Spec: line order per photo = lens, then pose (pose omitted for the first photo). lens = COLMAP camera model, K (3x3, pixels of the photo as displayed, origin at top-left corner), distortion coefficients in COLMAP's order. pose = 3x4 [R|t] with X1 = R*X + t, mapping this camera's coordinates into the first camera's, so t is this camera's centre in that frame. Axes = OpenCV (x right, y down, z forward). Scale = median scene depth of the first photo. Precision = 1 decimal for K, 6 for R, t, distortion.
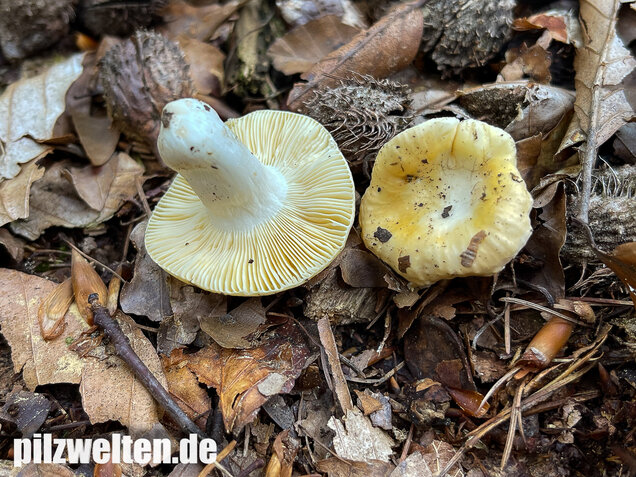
lens RADIAL K [[902.0, 0, 319.2], [0, 902.0, 240.4], [0, 0, 1]] dist [0.000041, 0.000000]
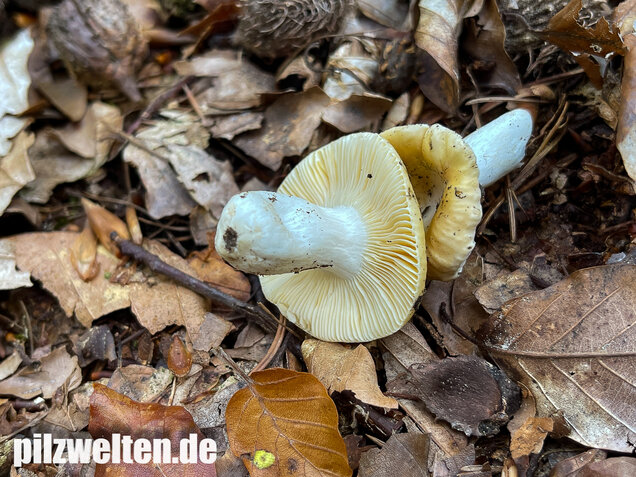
lens RADIAL K [[959.5, 0, 311.3], [0, 959.5, 241.8], [0, 0, 1]] dist [-0.007271, 0.000000]
pose [[0.946084, -0.323708, -0.011799, -0.017701], [0.323897, 0.944920, 0.047077, 0.100972], [-0.004090, -0.048361, 0.998822, -0.164963]]
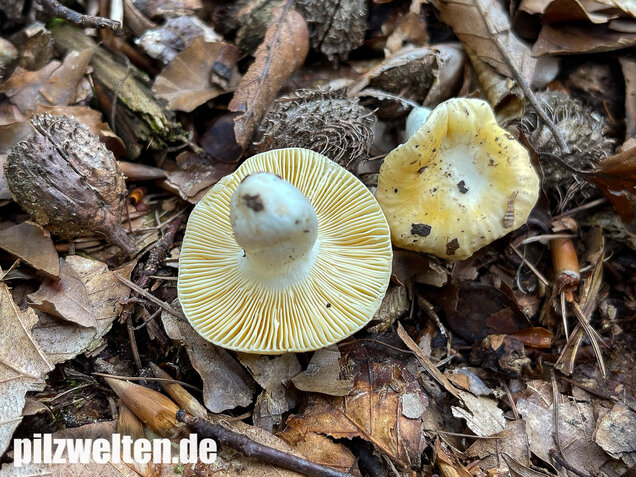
lens RADIAL K [[883.7, 0, 332.1], [0, 883.7, 234.1], [0, 0, 1]] dist [-0.008057, 0.000000]
pose [[0.808176, -0.381129, 0.448991, -0.447181], [0.348261, 0.924065, 0.157536, -0.187124], [-0.474938, 0.029049, 0.879540, 0.138911]]
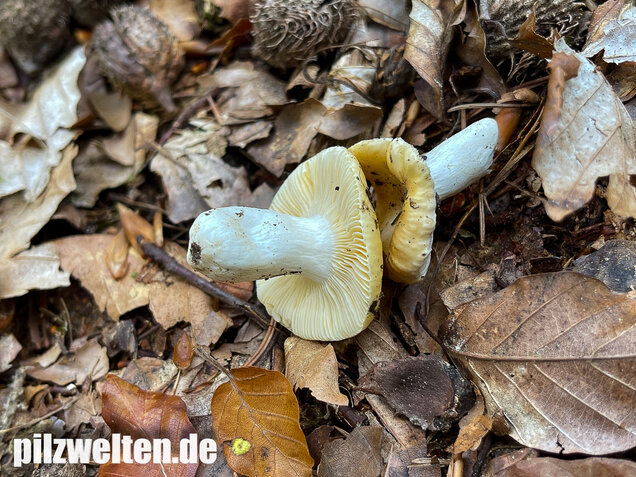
lens RADIAL K [[966.3, 0, 317.8], [0, 966.3, 235.4], [0, 0, 1]] dist [0.013387, 0.000000]
pose [[0.920257, -0.335670, -0.201128, 0.227402], [0.347136, 0.937516, 0.023656, 0.119269], [0.180621, -0.091588, 0.979279, -0.236961]]
